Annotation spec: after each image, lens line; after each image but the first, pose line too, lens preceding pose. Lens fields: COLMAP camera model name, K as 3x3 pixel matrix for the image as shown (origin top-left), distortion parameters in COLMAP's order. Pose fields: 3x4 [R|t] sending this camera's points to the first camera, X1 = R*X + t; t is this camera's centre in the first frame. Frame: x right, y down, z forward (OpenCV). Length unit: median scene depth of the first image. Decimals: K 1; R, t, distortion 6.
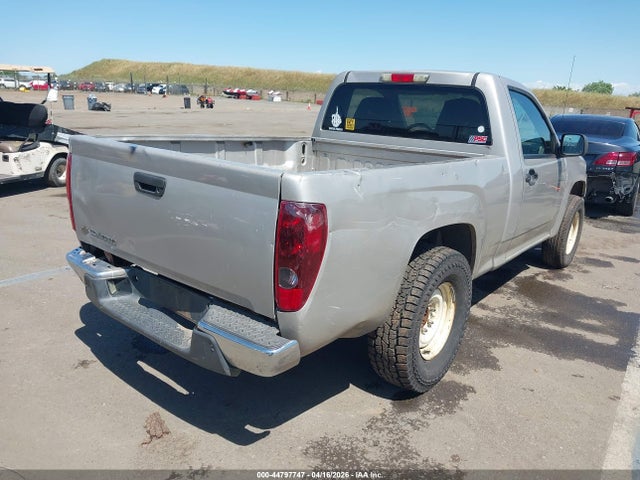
lens RADIAL K [[500.4, 0, 322.5], [0, 500.4, 217.5], [0, 0, 1]] dist [-0.000388, 0.000134]
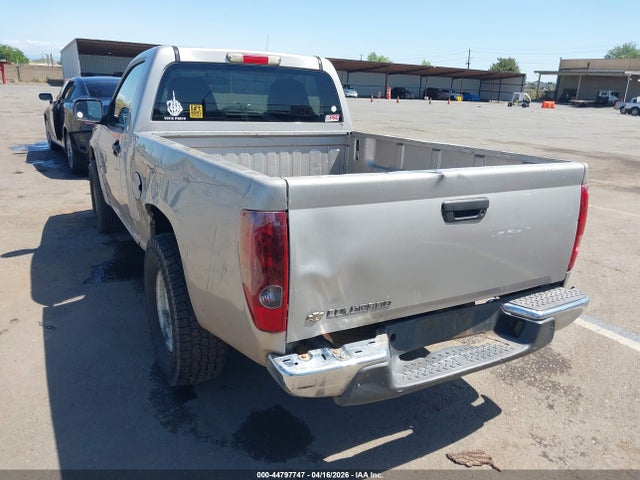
lens RADIAL K [[500.4, 0, 322.5], [0, 500.4, 217.5], [0, 0, 1]] dist [-0.000388, 0.000134]
pose [[0.384396, -0.264502, 0.884465, -0.785979], [0.183058, 0.960890, 0.207799, -0.180674], [-0.904837, 0.082032, 0.417782, 0.560730]]
